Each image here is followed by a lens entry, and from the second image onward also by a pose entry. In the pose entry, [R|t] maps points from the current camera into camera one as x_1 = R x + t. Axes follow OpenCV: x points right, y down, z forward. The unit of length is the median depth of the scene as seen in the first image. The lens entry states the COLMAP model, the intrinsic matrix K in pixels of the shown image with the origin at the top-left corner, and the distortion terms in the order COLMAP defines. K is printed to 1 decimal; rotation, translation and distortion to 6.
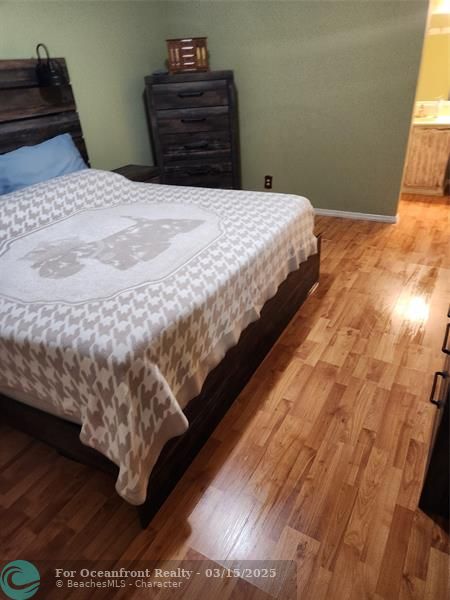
lens RADIAL K [[399.5, 0, 226.9], [0, 399.5, 298.3], [0, 0, 1]] dist [0.059130, -0.046863]
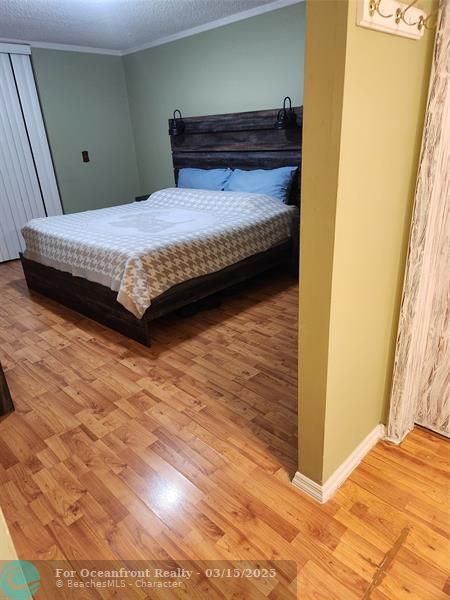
lens RADIAL K [[399.5, 0, 222.7], [0, 399.5, 298.3], [0, 0, 1]] dist [0.059130, -0.046863]
pose [[-0.250574, 0.440360, -0.862146, 0.953122], [-0.425622, 0.749762, 0.506660, -0.687519], [0.869517, 0.493903, -0.000444, 1.099457]]
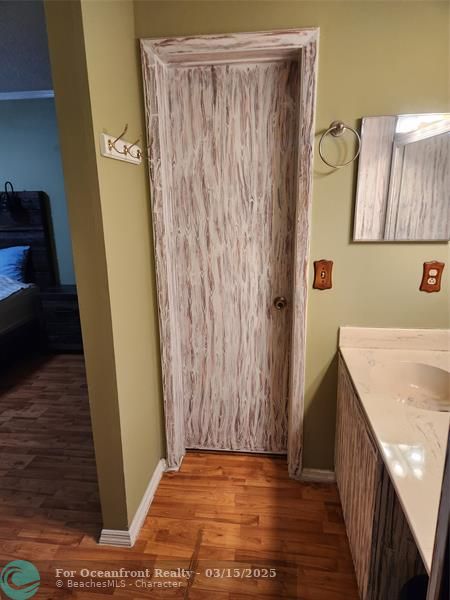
lens RADIAL K [[399.5, 0, 225.1], [0, 399.5, 303.3], [0, 0, 1]] dist [0.059130, -0.046863]
pose [[0.393383, 0.286038, -0.873746, 1.043637], [-0.469955, 0.879387, 0.076298, -0.686531], [0.790185, 0.380607, 0.480361, 1.038452]]
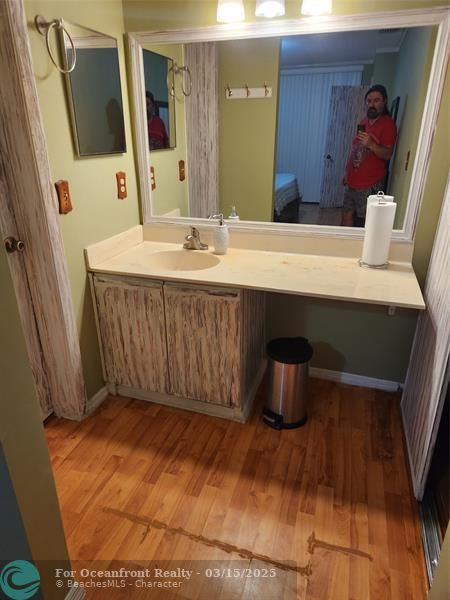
lens RADIAL K [[399.5, 0, 215.0], [0, 399.5, 301.3], [0, 0, 1]] dist [0.059130, -0.046863]
pose [[0.974206, -0.033334, 0.223184, 0.622885], [0.062755, 0.990036, -0.126060, -0.512785], [-0.216758, 0.136814, 0.966591, 0.851044]]
